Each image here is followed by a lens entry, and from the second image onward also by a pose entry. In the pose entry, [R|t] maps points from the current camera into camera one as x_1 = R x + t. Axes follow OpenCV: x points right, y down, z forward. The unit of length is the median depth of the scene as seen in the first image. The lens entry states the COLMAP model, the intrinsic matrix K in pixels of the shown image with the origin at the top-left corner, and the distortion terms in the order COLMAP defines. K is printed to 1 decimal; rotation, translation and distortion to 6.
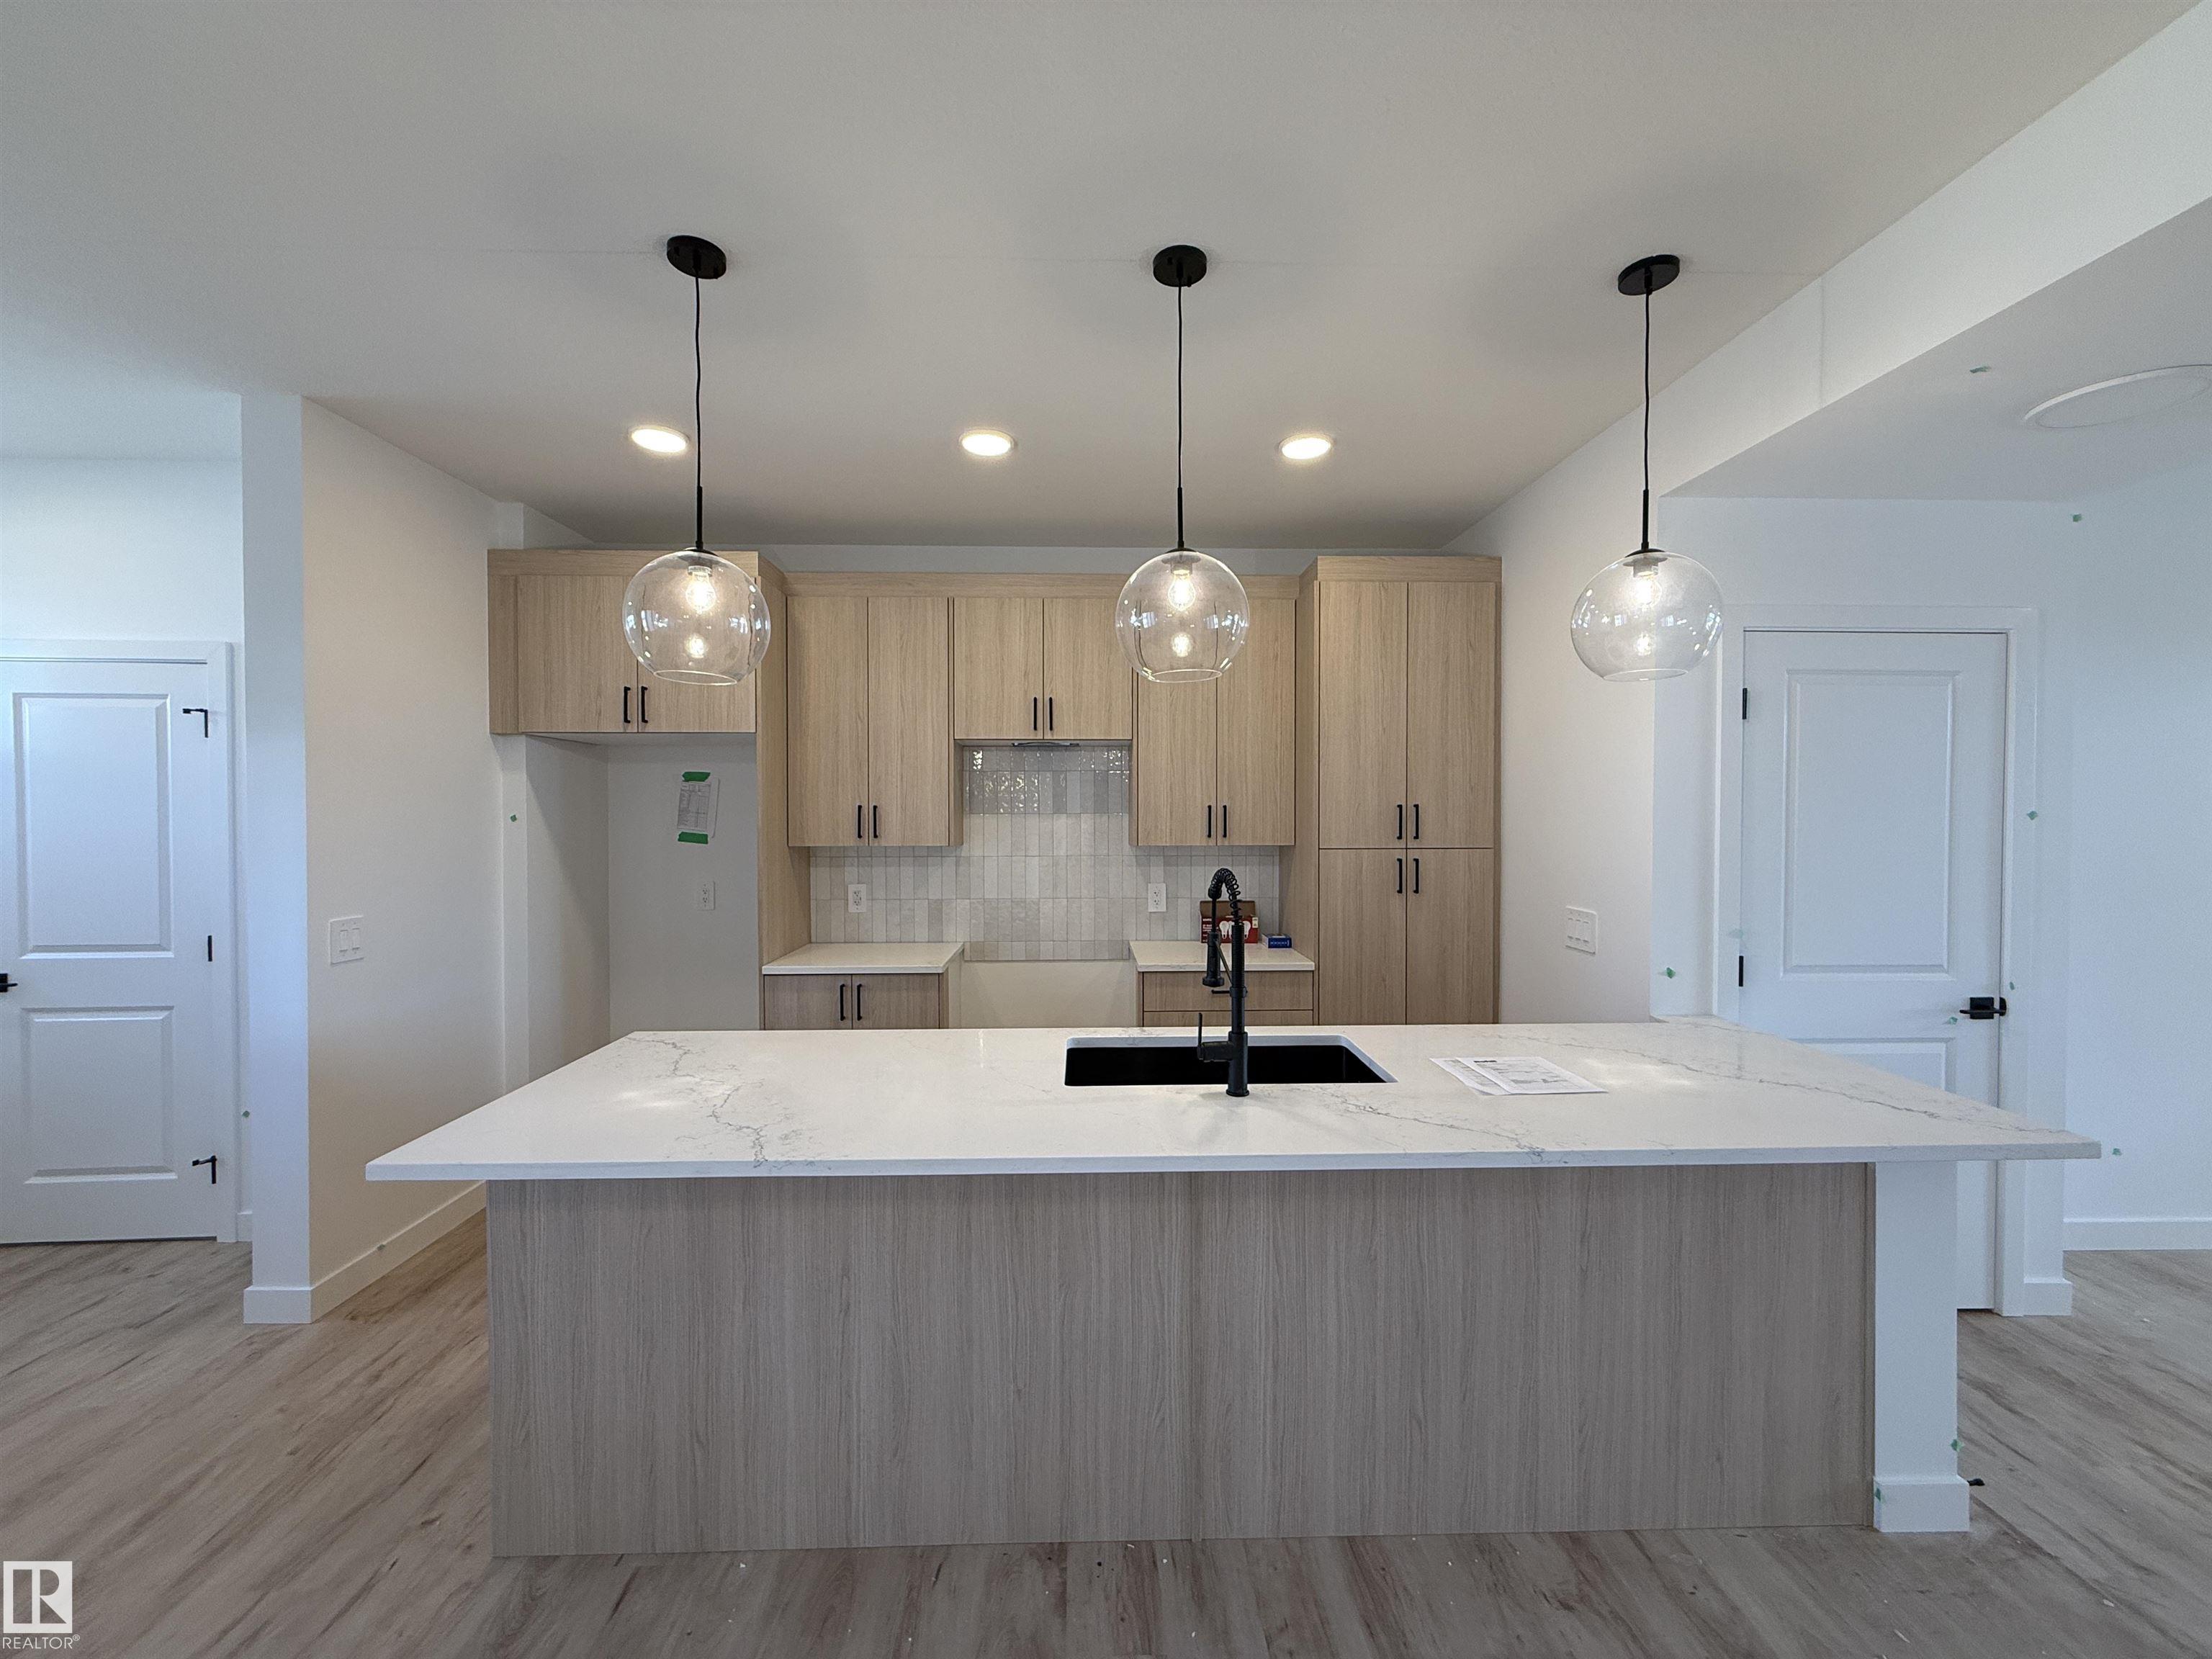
lens RADIAL K [[879.5, 0, 1103.4], [0, 879.5, 829.2], [0, 0, 1]] dist [0.000238, -0.000047]
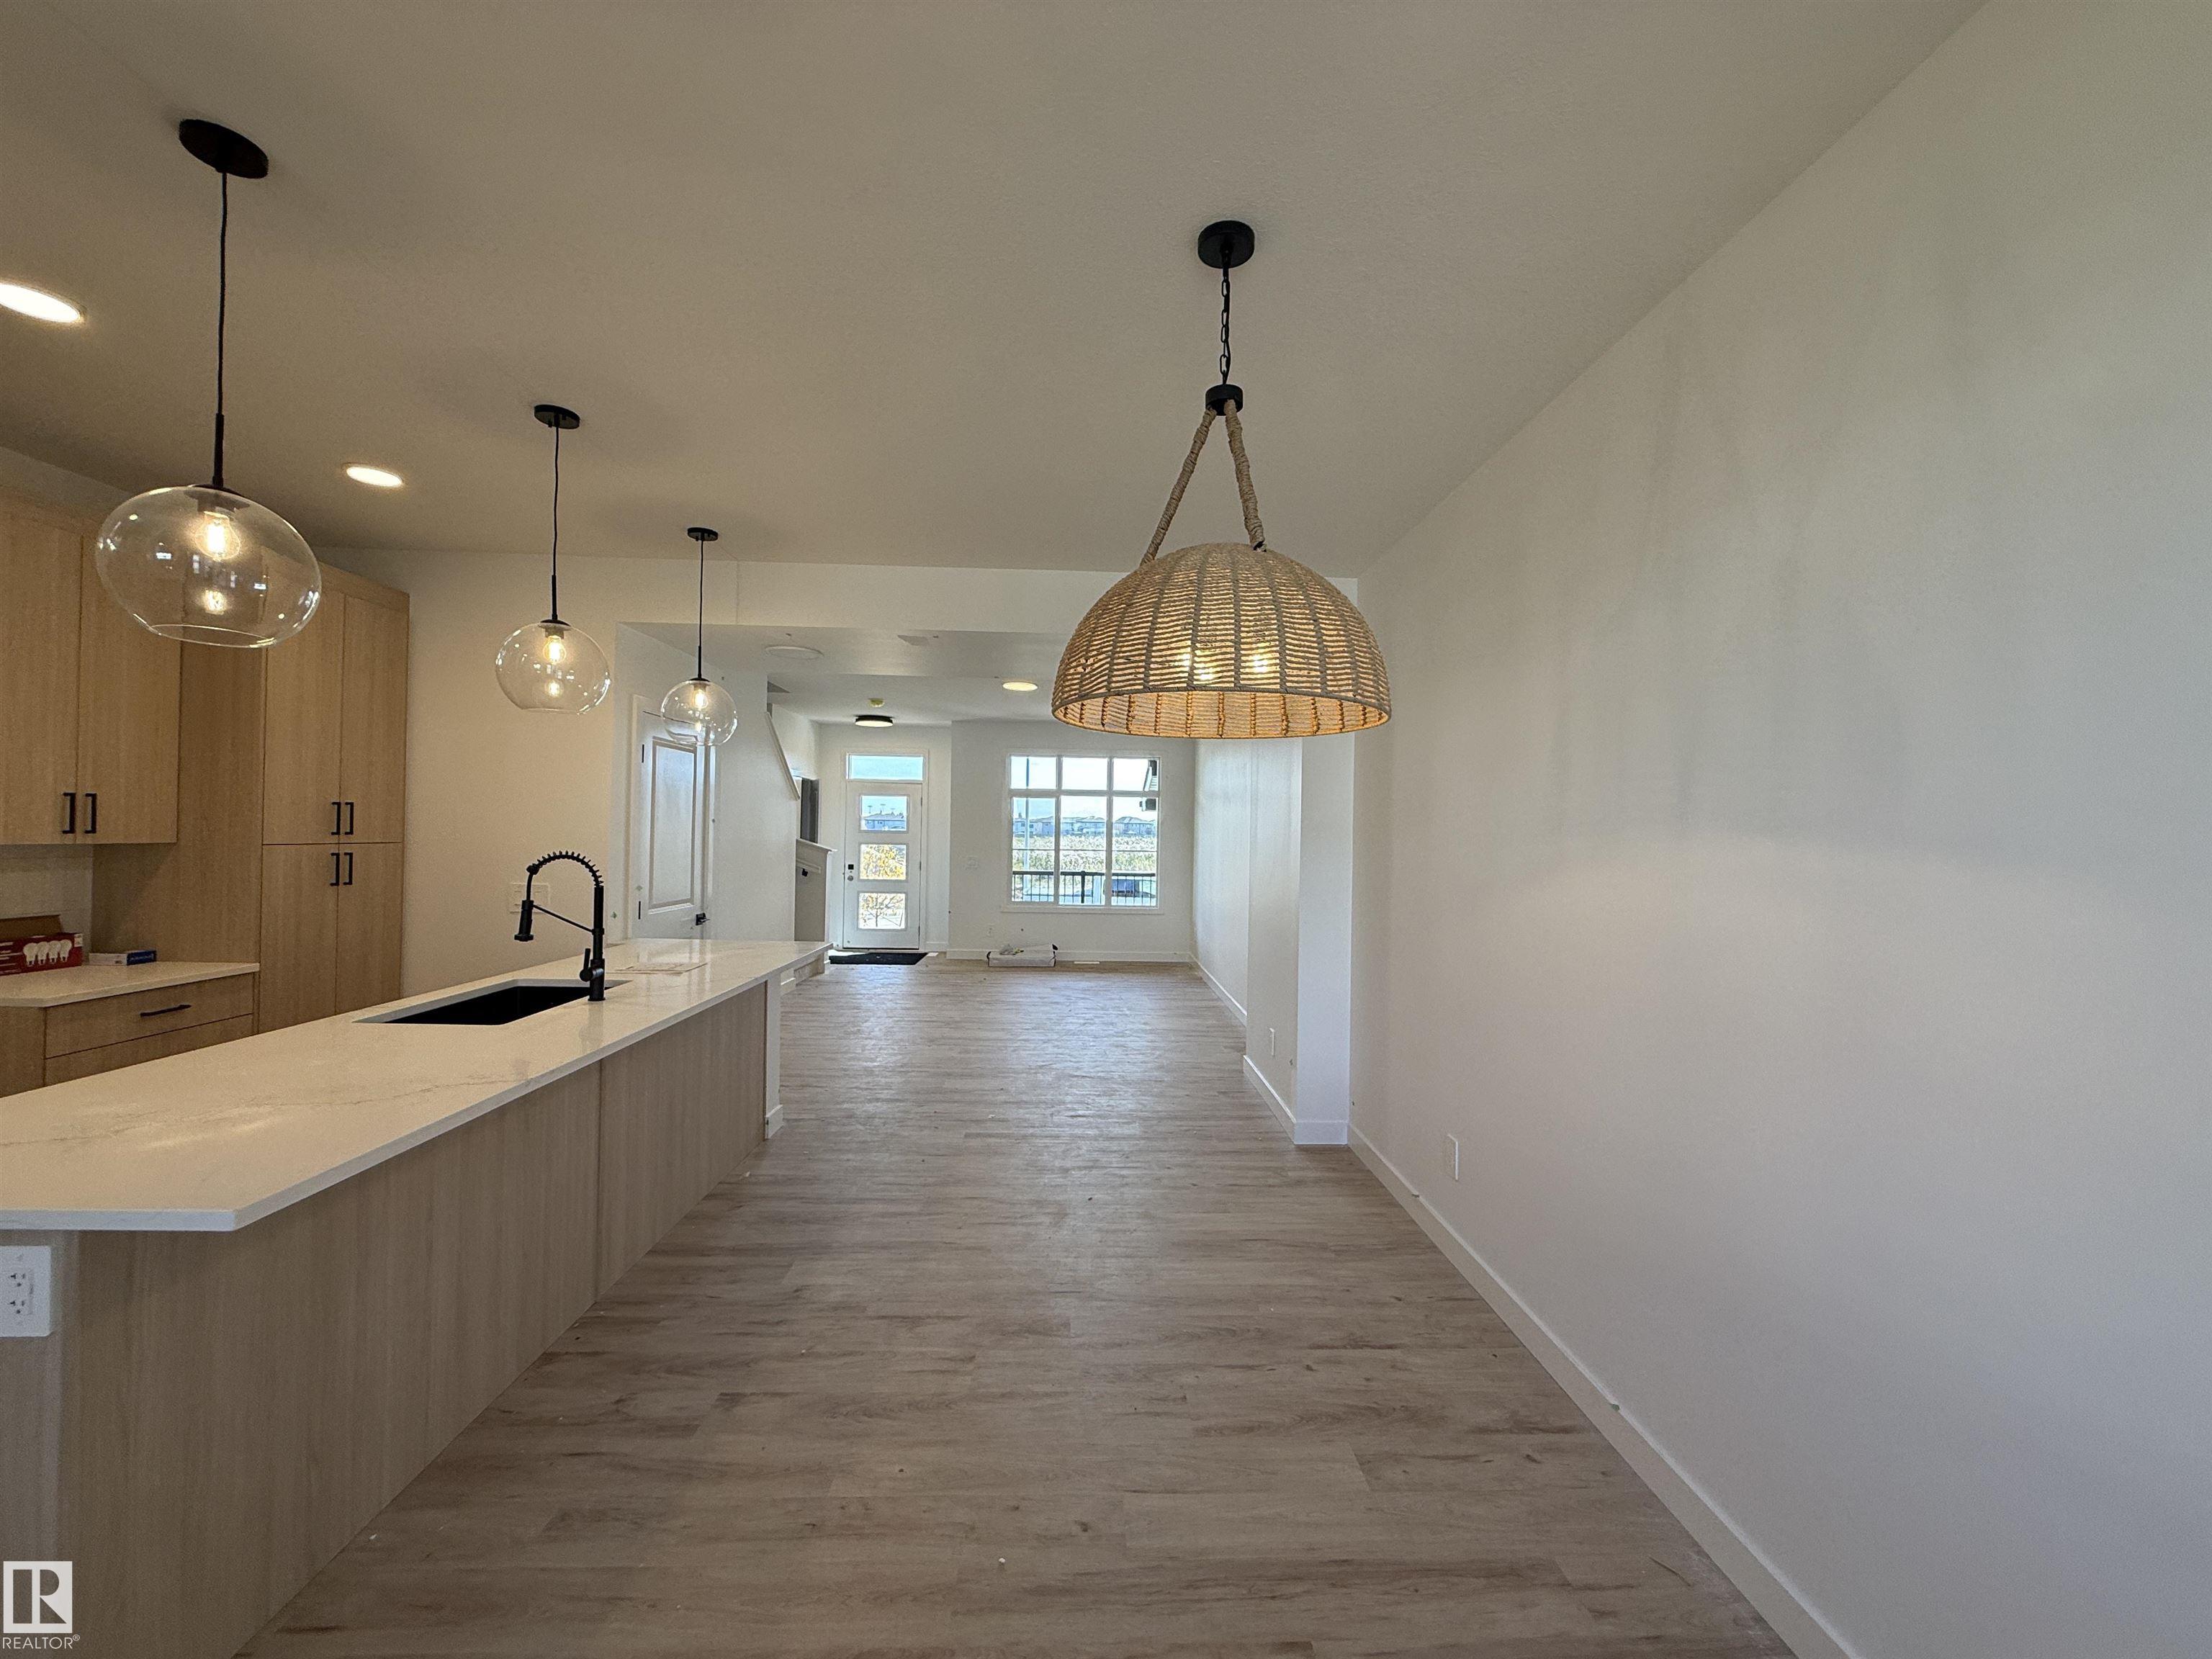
lens RADIAL K [[879.5, 0, 1103.4], [0, 879.5, 829.2], [0, 0, 1]] dist [0.000238, -0.000047]
pose [[-0.001856, 0.005823, 0.999981, -0.739927], [-0.000148, 0.999983, -0.005823, 0.011299], [-0.999998, -0.000159, -0.001855, 0.079579]]
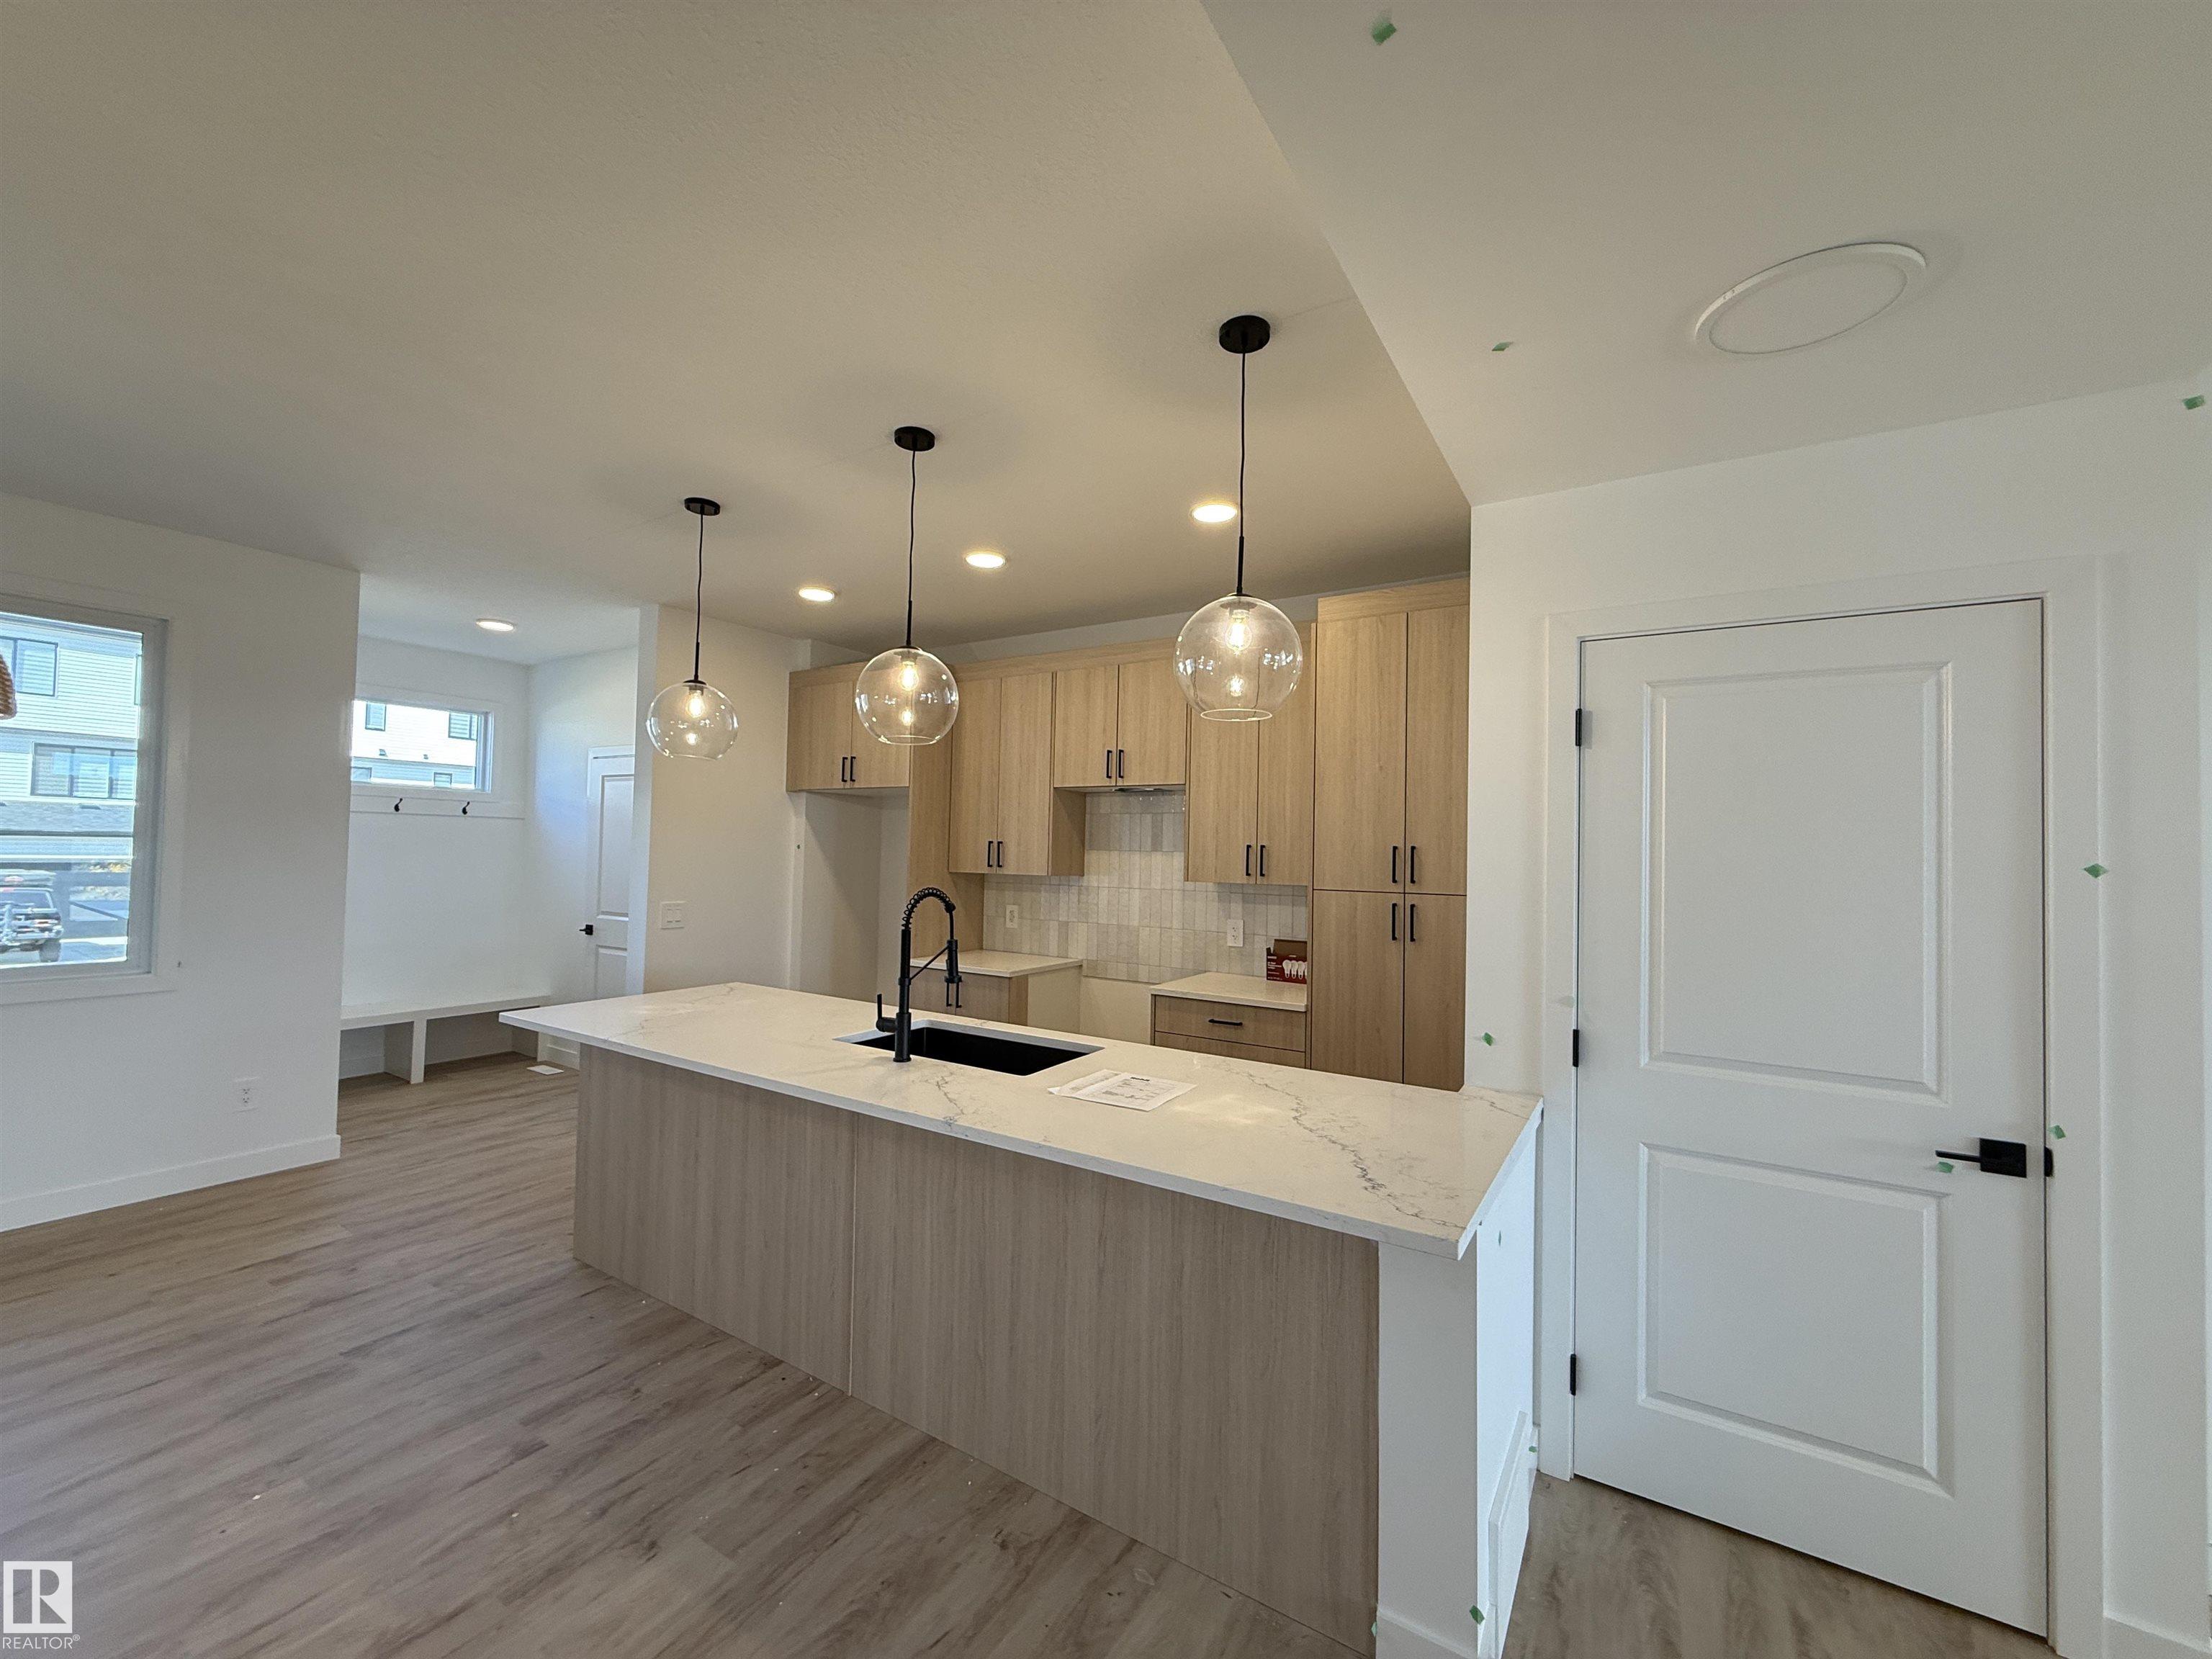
lens RADIAL K [[879.5, 0, 1103.4], [0, 879.5, 829.2], [0, 0, 1]] dist [0.000238, -0.000047]
pose [[0.829708, 0.003531, -0.558186, 0.617187], [-0.031746, 0.998660, -0.040871, 0.002555], [0.557294, 0.051631, 0.828709, 0.041748]]
